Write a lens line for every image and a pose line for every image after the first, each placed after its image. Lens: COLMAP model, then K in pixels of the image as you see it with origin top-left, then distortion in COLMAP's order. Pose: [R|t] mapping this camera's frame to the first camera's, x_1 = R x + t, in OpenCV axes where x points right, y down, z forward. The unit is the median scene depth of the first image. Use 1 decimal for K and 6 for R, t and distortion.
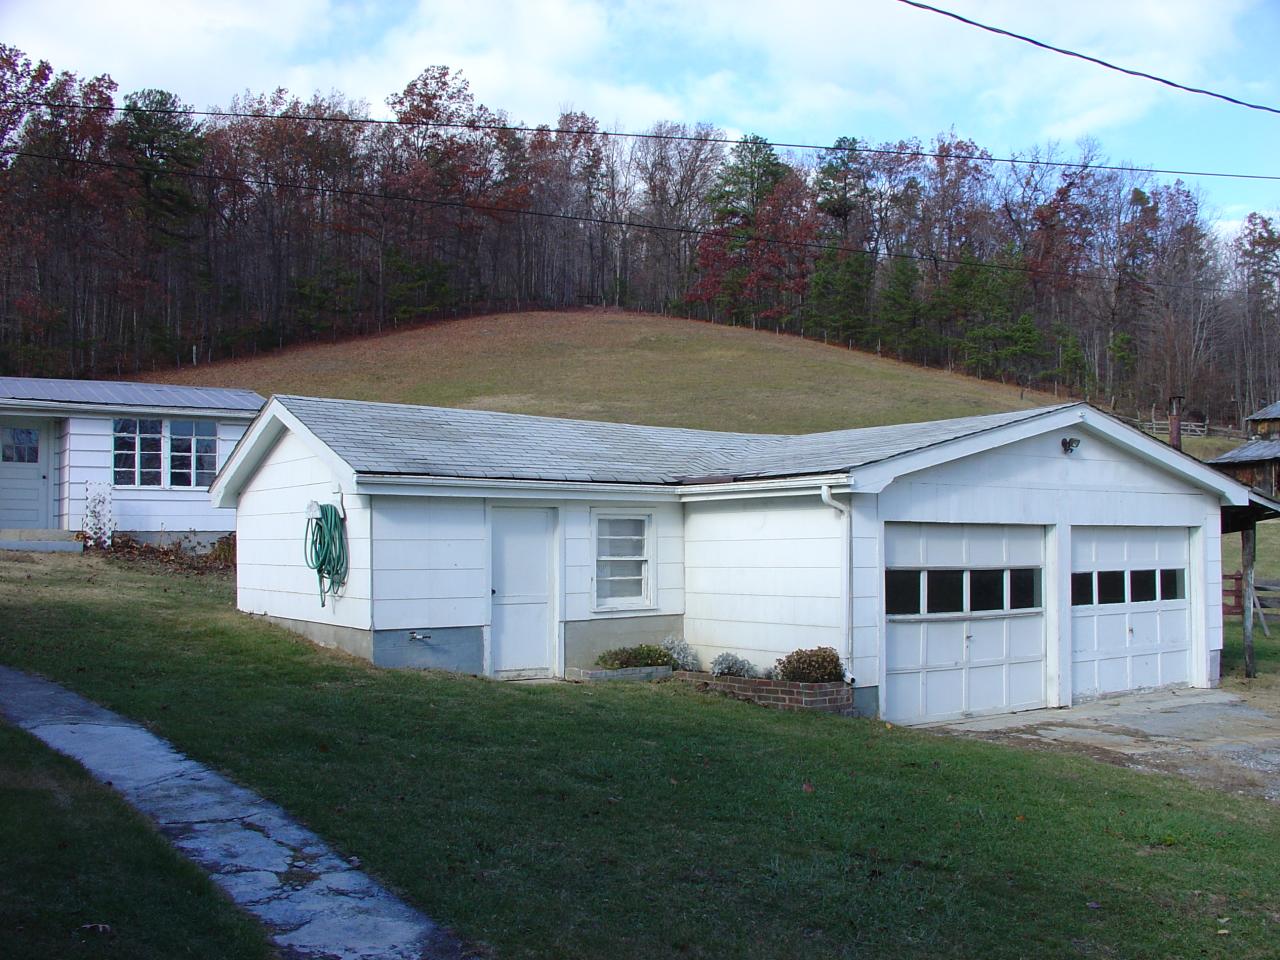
lens RADIAL K [[1178.1, 0, 647.4], [0, 1178.1, 480.8], [0, 0, 1]] dist [-0.222295, 0.207834]
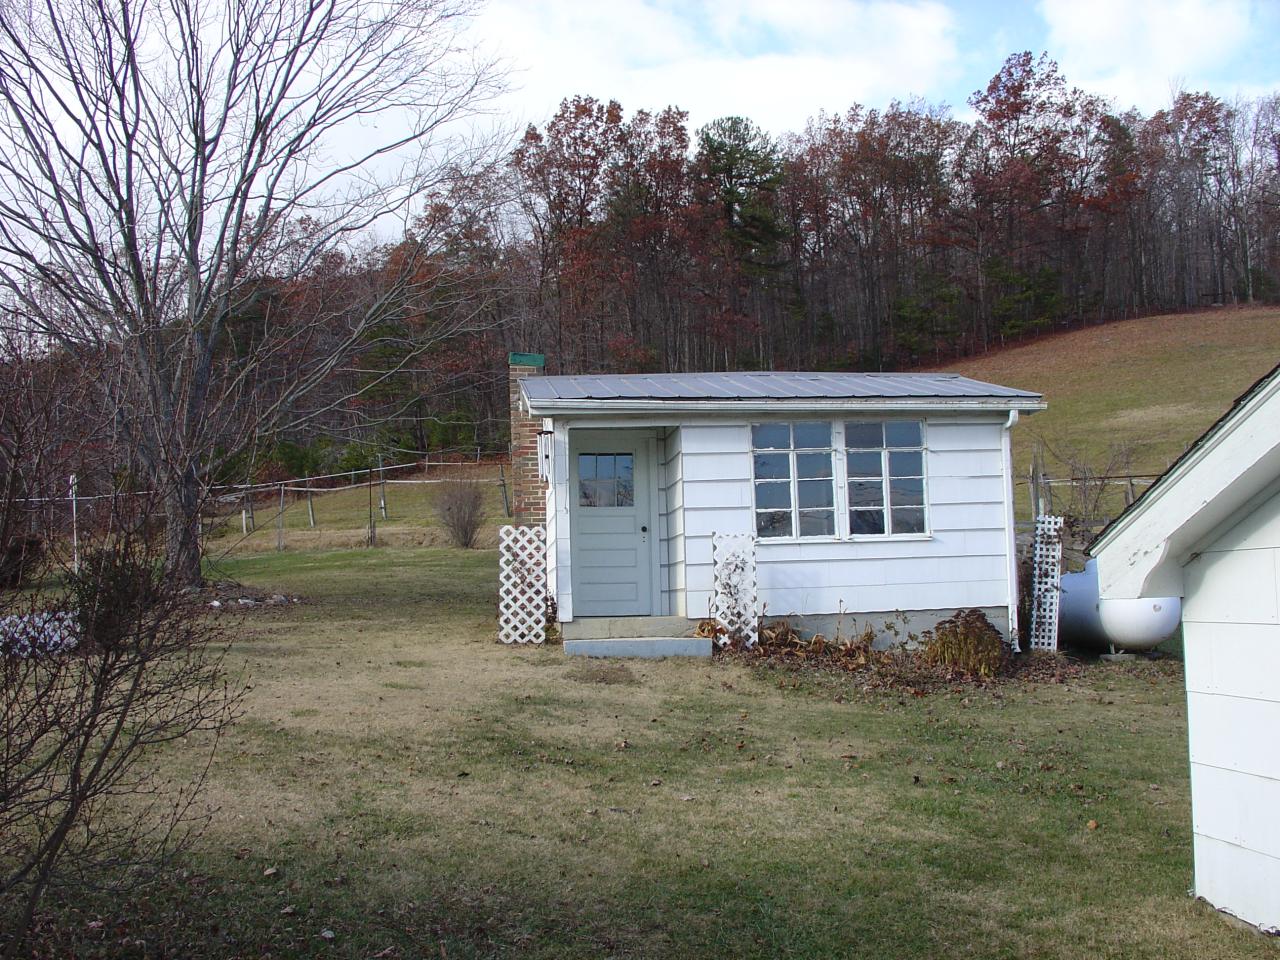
lens RADIAL K [[1178.1, 0, 647.4], [0, 1178.1, 480.8], [0, 0, 1]] dist [-0.222295, 0.207834]
pose [[0.881480, -0.057727, -0.468680, -0.070095], [0.041779, 0.998141, -0.044364, -0.000297], [0.470370, 0.019525, 0.882253, 0.130464]]
